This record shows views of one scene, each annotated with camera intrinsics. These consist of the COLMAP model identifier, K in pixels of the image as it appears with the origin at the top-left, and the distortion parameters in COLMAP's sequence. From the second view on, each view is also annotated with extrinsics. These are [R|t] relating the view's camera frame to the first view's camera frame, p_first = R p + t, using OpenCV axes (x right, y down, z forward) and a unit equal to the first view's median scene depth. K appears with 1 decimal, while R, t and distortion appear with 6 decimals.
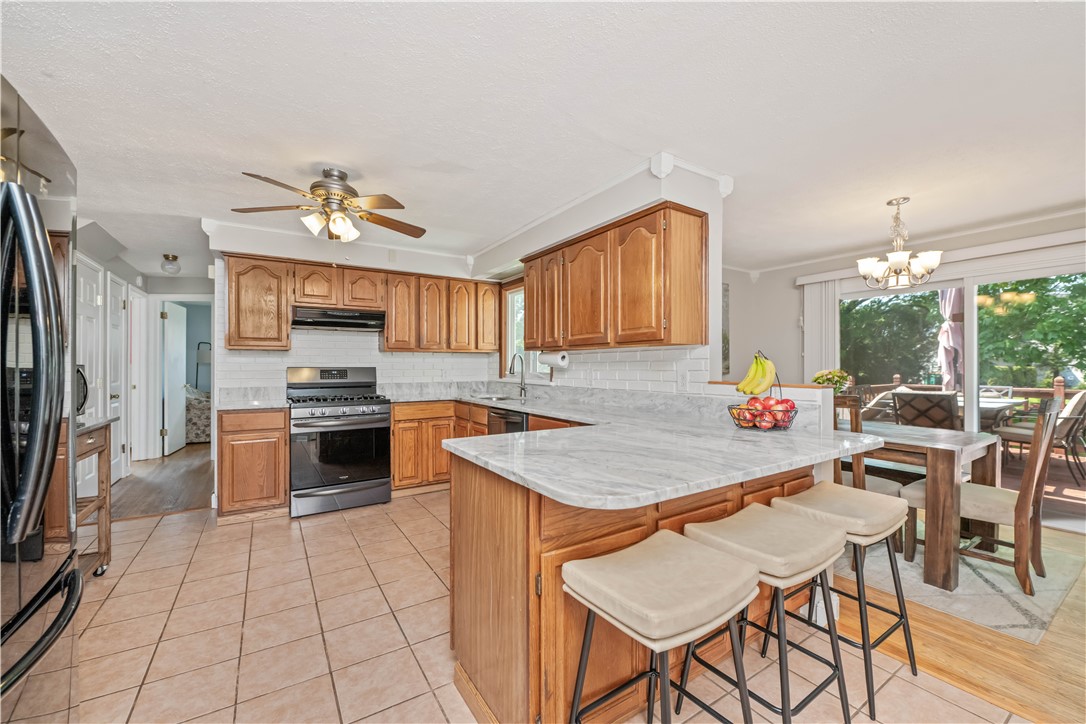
lens RADIAL K [[444.8, 0, 570.1], [0, 444.8, 369.5], [0, 0, 1]] dist [-0.008428, -0.000460]
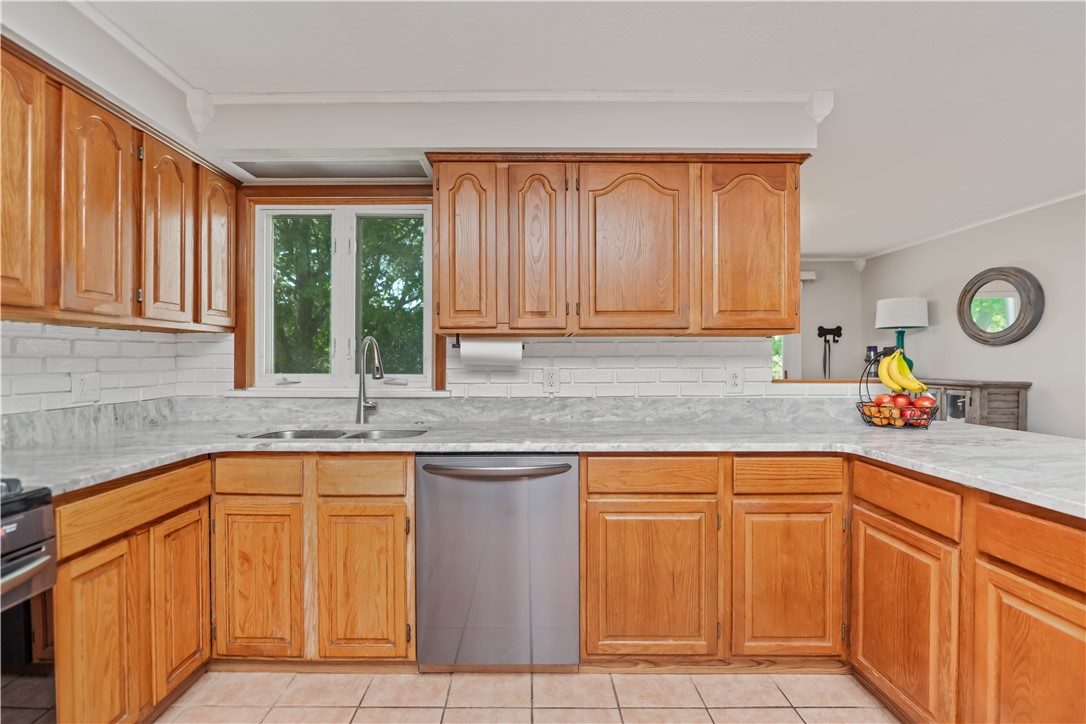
lens RADIAL K [[444.8, 0, 543.8], [0, 444.8, 368.0], [0, 0, 1]] dist [-0.008428, -0.000460]
pose [[0.566137, -0.010350, 0.824246, -0.501571], [0.007302, 0.999945, 0.007541, -0.005378], [-0.824279, 0.001749, 0.566181, 0.669801]]
